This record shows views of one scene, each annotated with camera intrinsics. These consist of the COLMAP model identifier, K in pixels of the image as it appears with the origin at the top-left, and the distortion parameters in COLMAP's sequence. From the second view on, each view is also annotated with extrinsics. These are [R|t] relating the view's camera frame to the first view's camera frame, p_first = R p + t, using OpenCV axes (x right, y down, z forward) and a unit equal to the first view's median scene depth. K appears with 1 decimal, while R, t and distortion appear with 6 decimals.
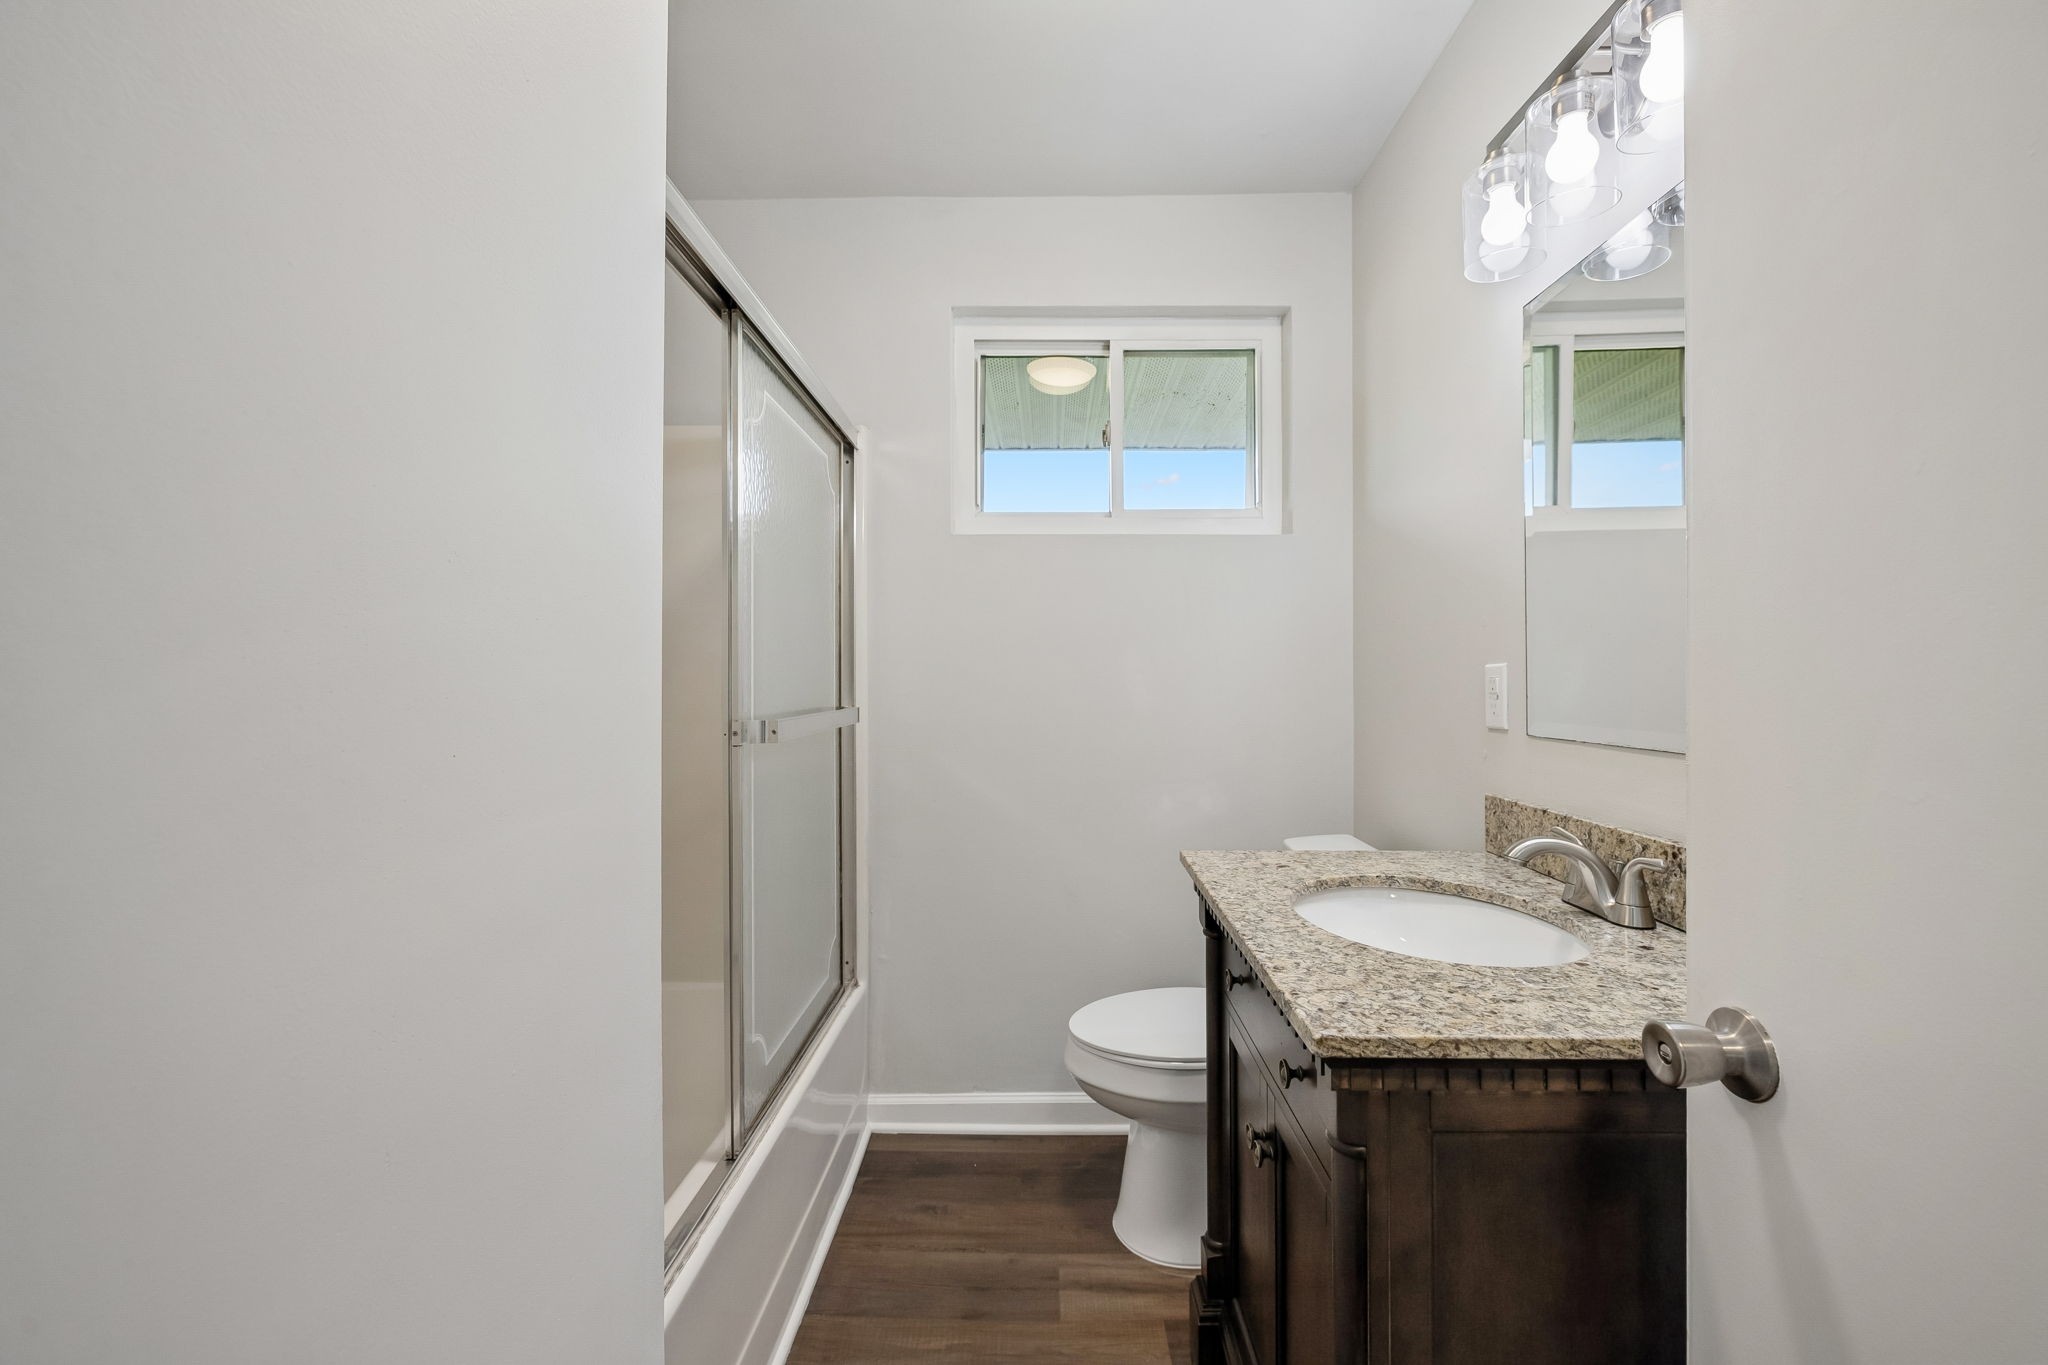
lens RADIAL K [[863.3, 0, 1026.5], [0, 863.3, 681.0], [0, 0, 1]] dist [-0.002667, 0.000713]
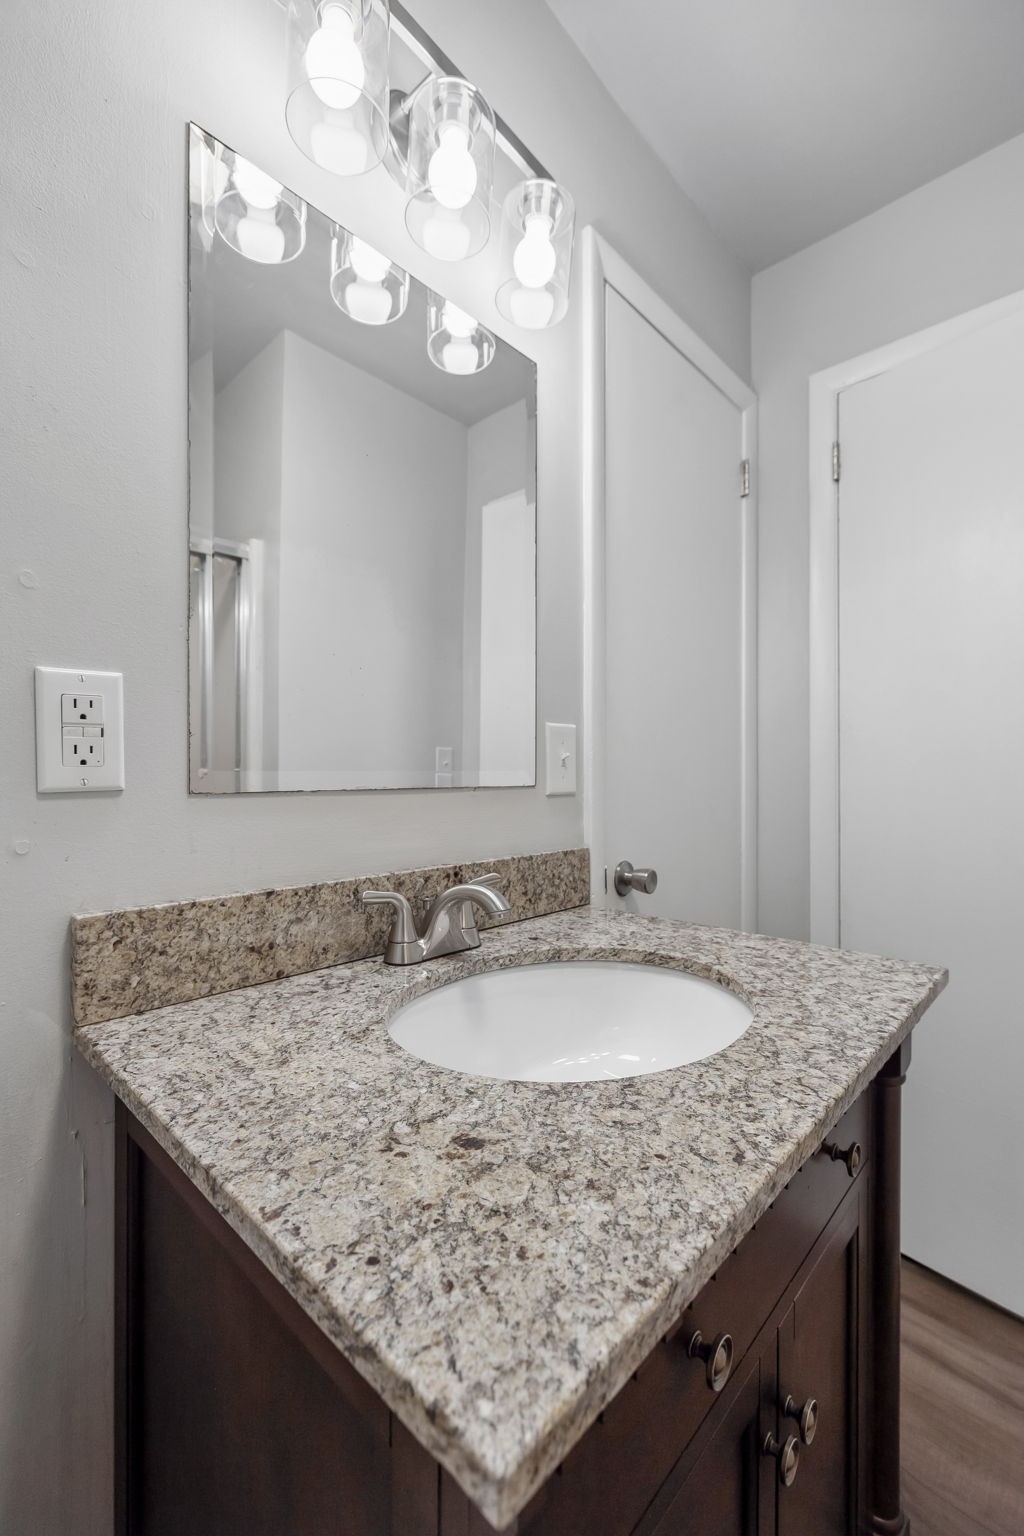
lens RADIAL K [[644.7, 0, 503.6], [0, 644.7, 771.0], [0, 0, 1]] dist [-0.001150, 0.000405]
pose [[-0.742605, -0.000628, 0.669730, 0.133814], [0.001525, 0.999995, 0.002628, 0.067894], [-0.669728, 0.002973, -0.742600, 1.806564]]
